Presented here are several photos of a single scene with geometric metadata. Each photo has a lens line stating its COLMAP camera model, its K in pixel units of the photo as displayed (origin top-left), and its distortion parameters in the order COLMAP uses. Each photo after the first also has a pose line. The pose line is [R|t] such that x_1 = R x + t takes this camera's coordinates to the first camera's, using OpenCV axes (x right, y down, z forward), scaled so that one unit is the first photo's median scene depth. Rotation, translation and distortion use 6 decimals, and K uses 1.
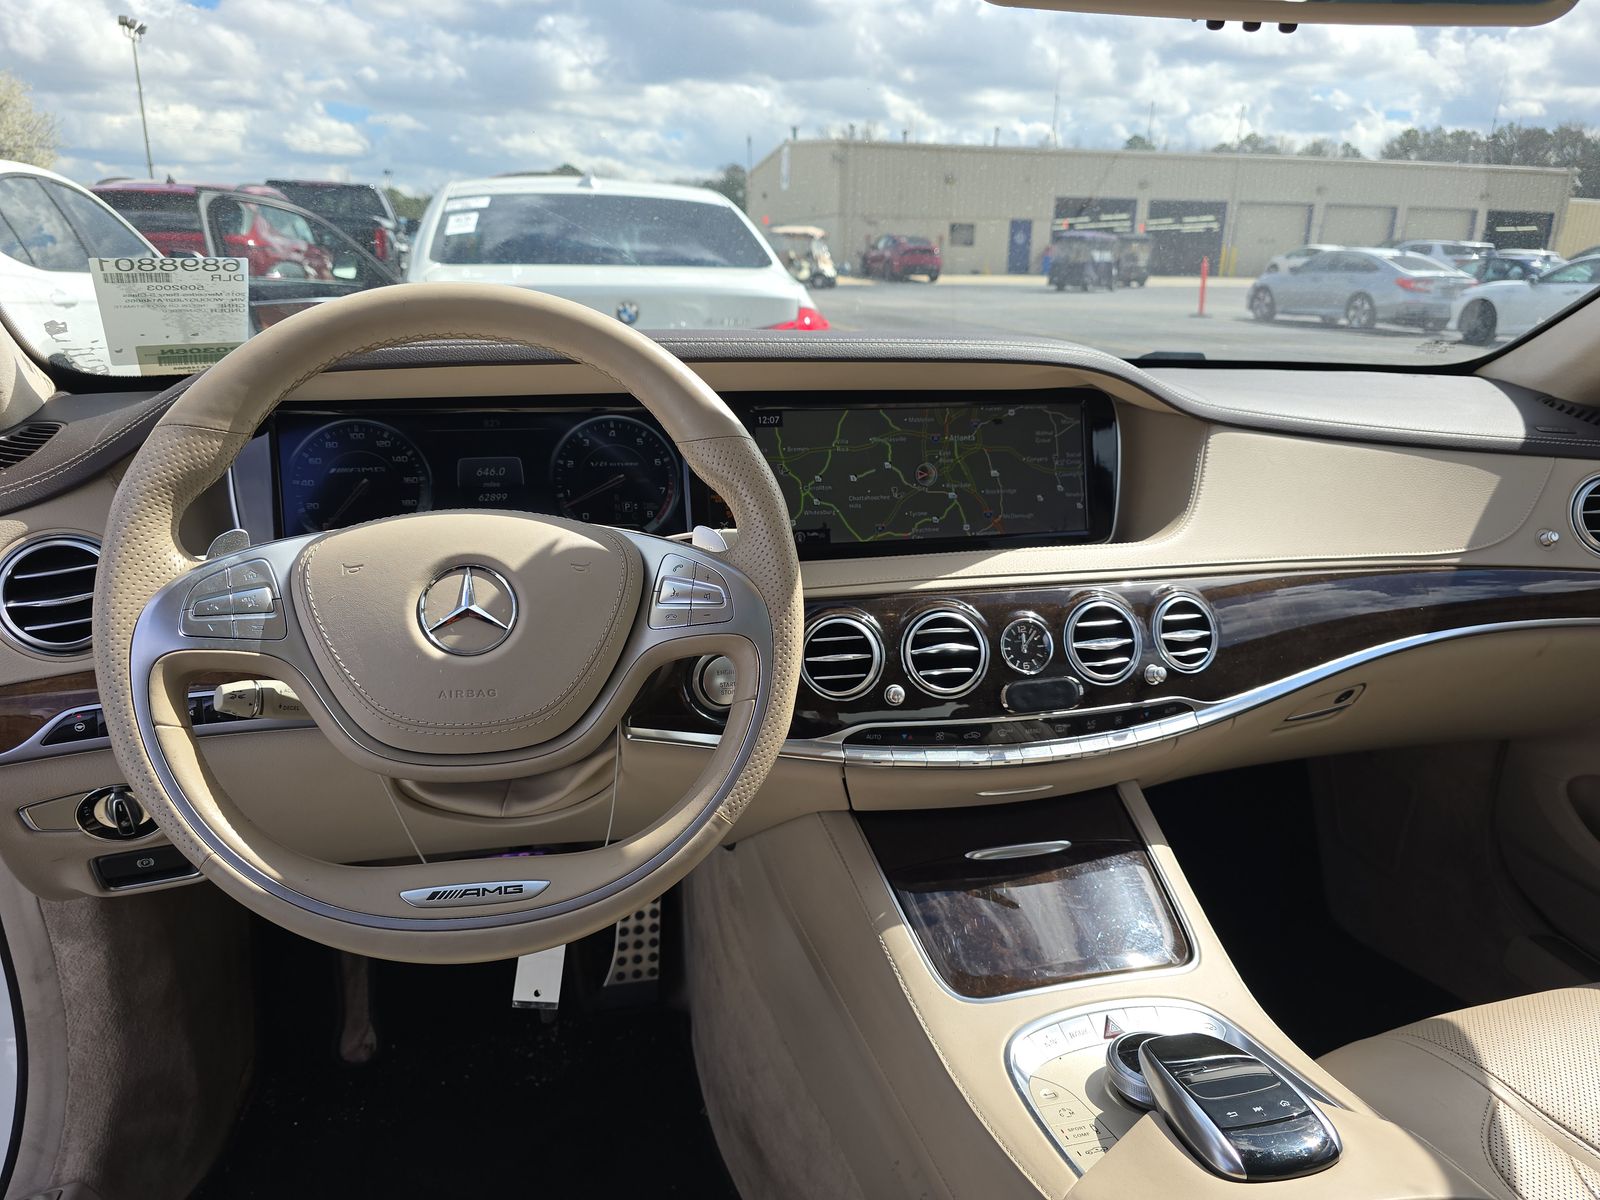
lens RADIAL K [[1086.0, 0, 825.3], [0, 1086.0, 598.7], [0, 0, 1]] dist [0.040359, -0.036837]
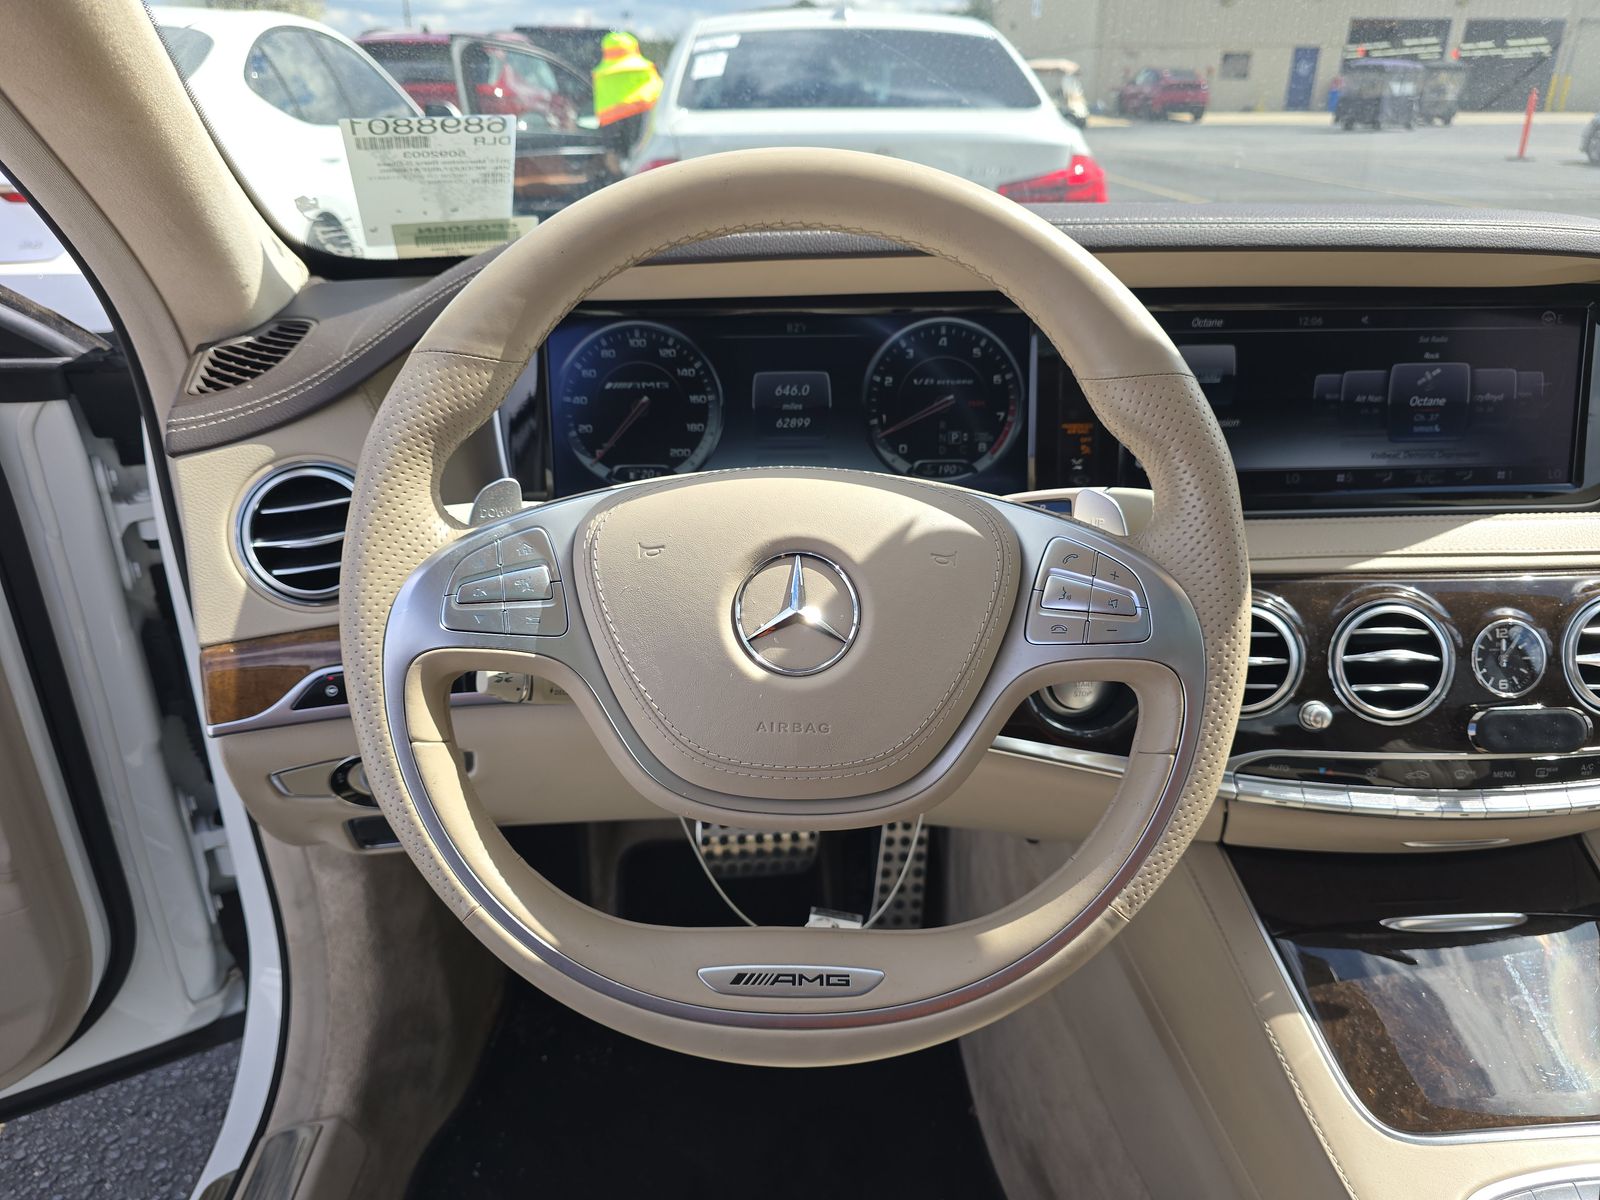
lens RADIAL K [[1140.1, 0, 829.9], [0, 1140.1, 606.6], [0, 0, 1]] dist [0.073258, -0.132870]
pose [[0.978742, 0.066683, -0.193953, -0.111207], [-0.044311, 0.992086, 0.117483, -0.061103], [0.200252, -0.106391, 0.973951, 0.181264]]
